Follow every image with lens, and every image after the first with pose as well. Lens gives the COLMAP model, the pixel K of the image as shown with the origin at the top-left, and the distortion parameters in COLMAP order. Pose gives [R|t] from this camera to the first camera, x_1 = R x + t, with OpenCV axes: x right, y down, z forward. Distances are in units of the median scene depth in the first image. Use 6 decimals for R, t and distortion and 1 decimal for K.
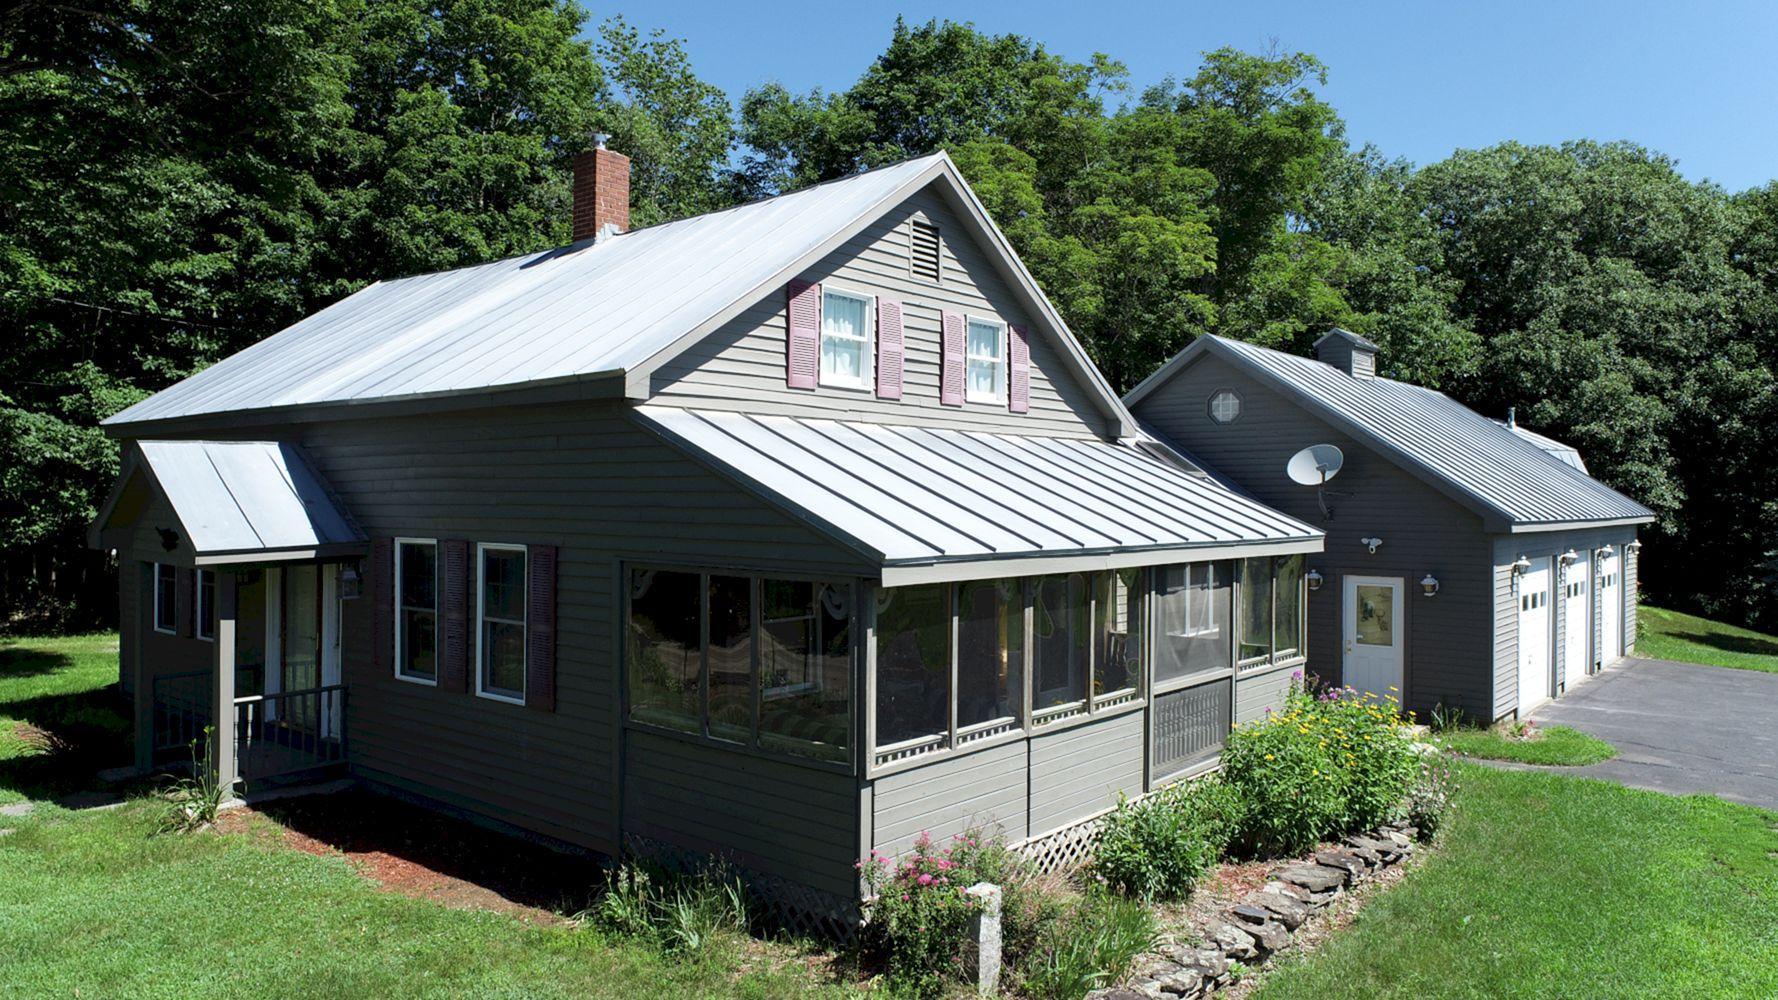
lens RADIAL K [[1201.3, 0, 884.9], [0, 1201.3, 502.5], [0, 0, 1]] dist [-0.020754, 0.011172]
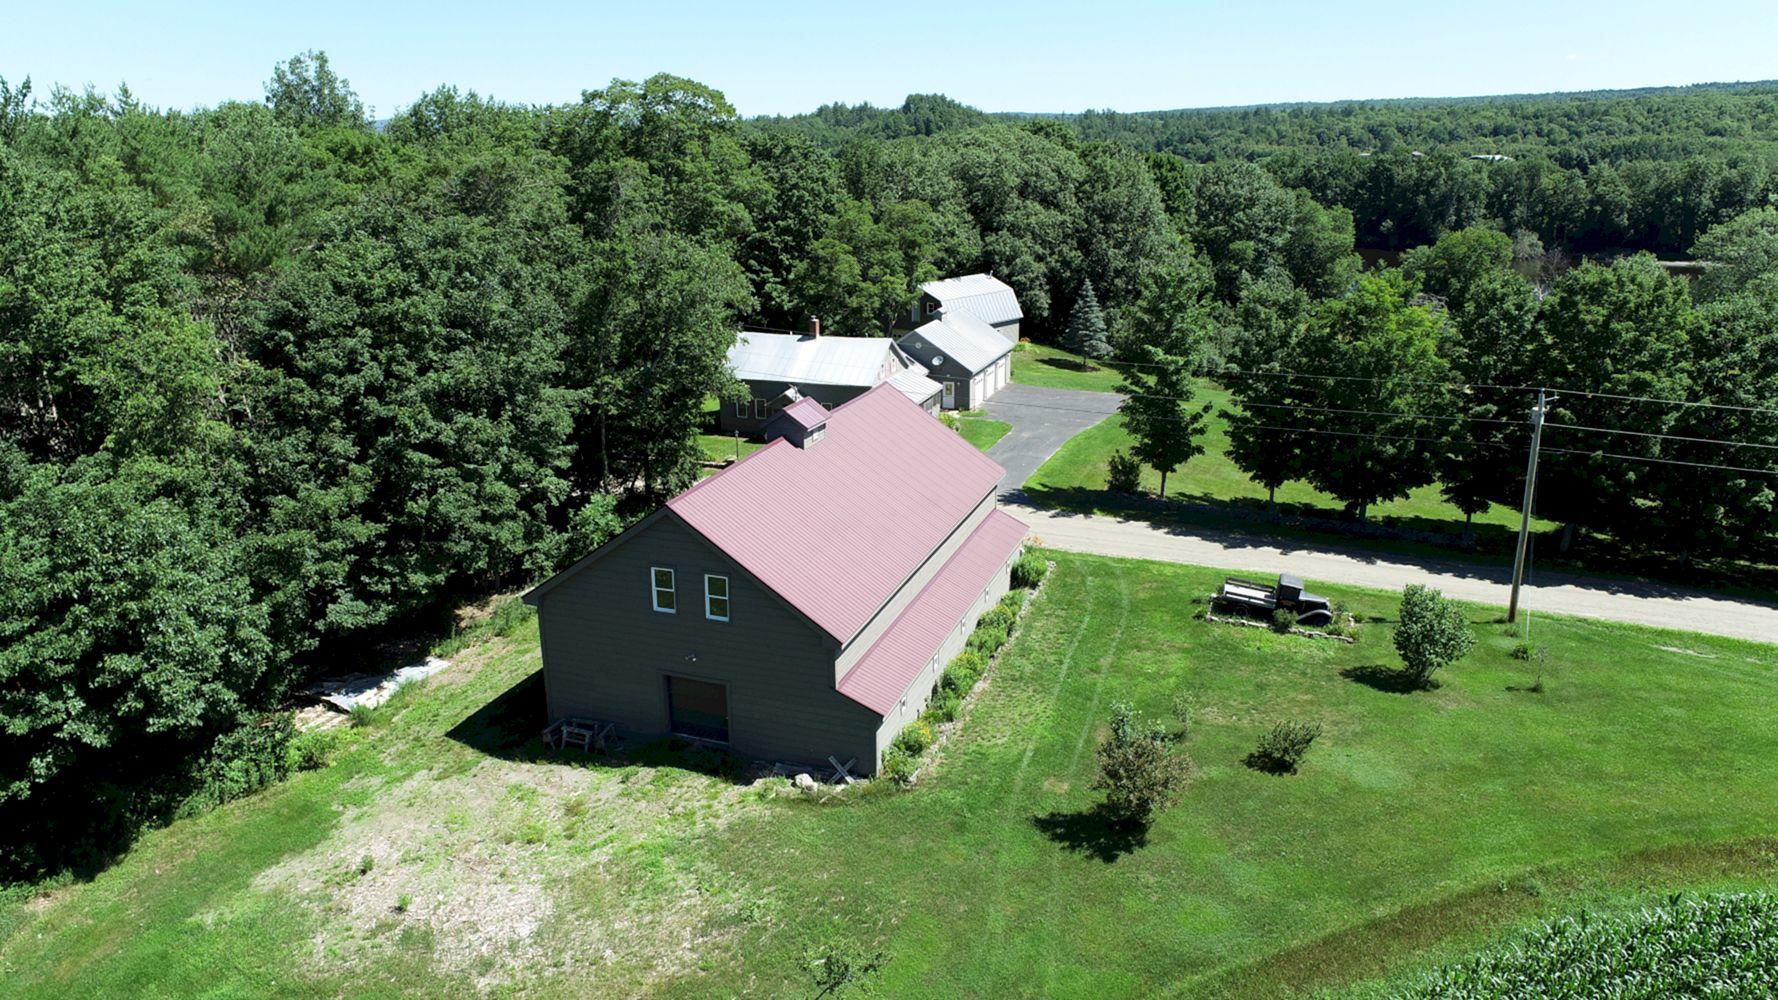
lens RADIAL K [[1201.3, 0, 896.4], [0, 1201.3, 499.2], [0, 0, 1]] dist [-0.020754, 0.011172]
pose [[0.933369, -0.116522, 0.339476, -0.595098], [0.014810, 0.957532, 0.287946, -0.352574], [-0.358611, -0.263732, 0.895457, -1.358410]]
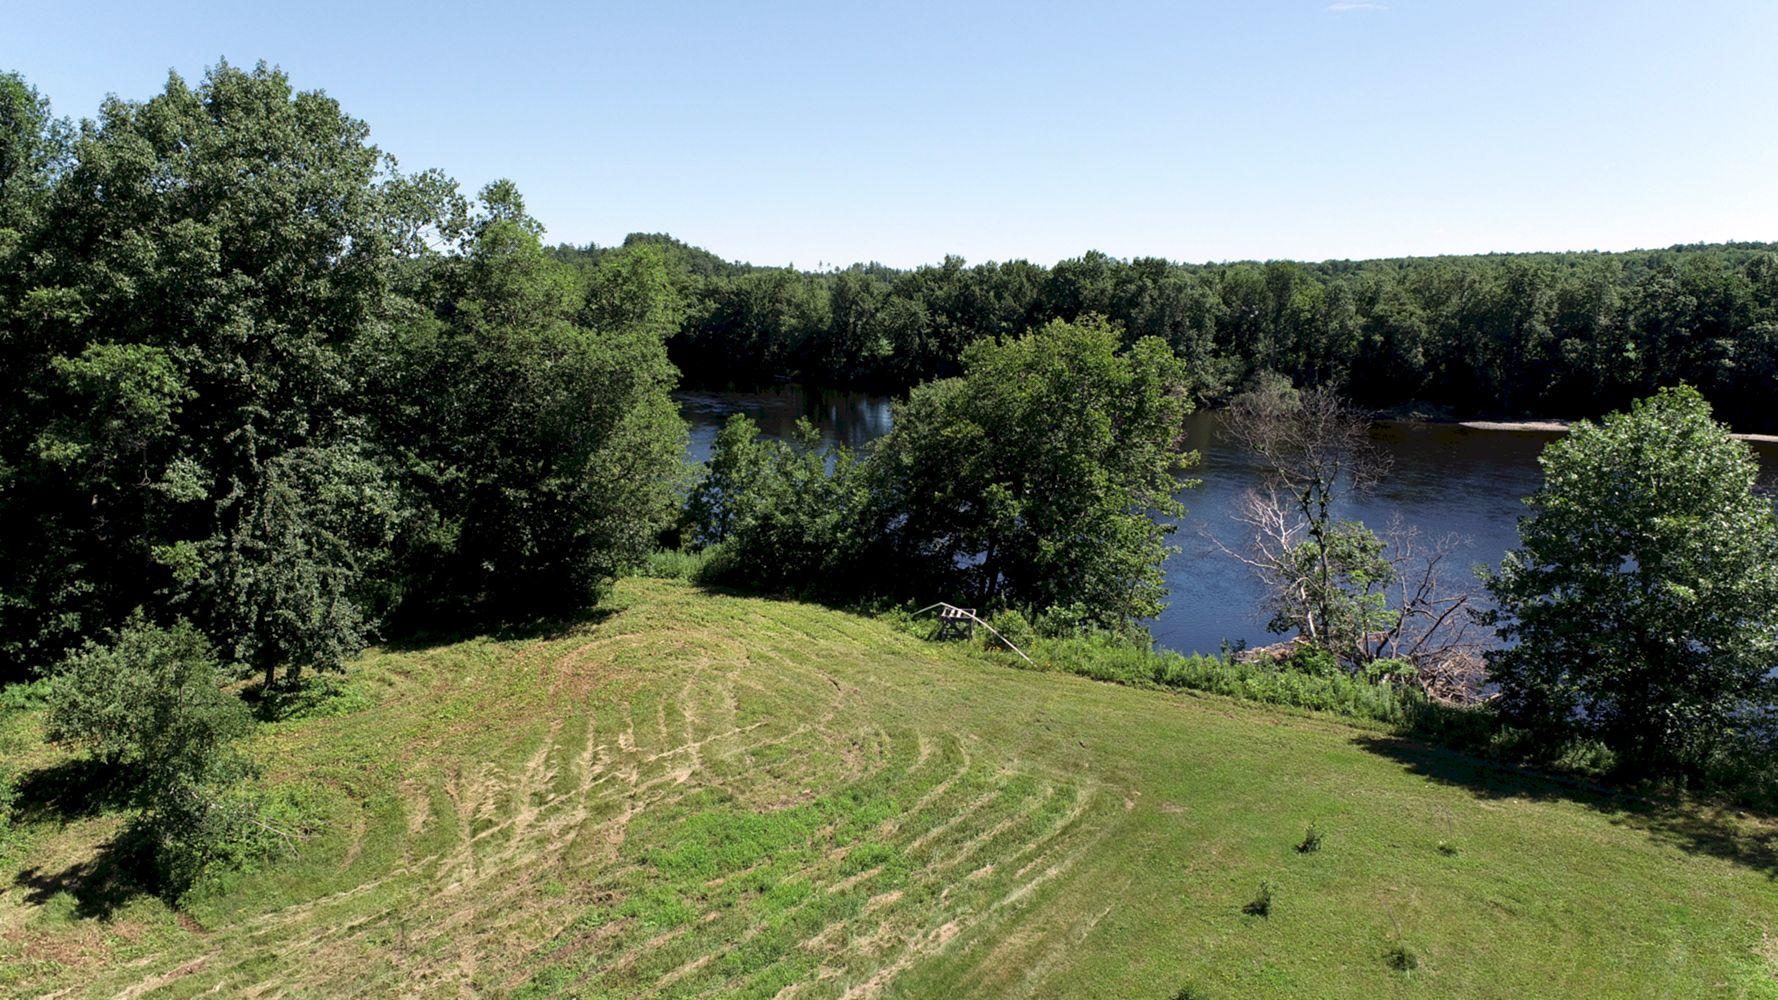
lens RADIAL K [[1201.3, 0, 886.7], [0, 1201.3, 502.0], [0, 0, 1]] dist [-0.020754, 0.011172]
pose [[0.870594, -0.078849, 0.485643, -0.314222], [-0.003933, 0.985928, 0.167125, -0.319879], [-0.491987, -0.147408, 0.858033, -1.118797]]
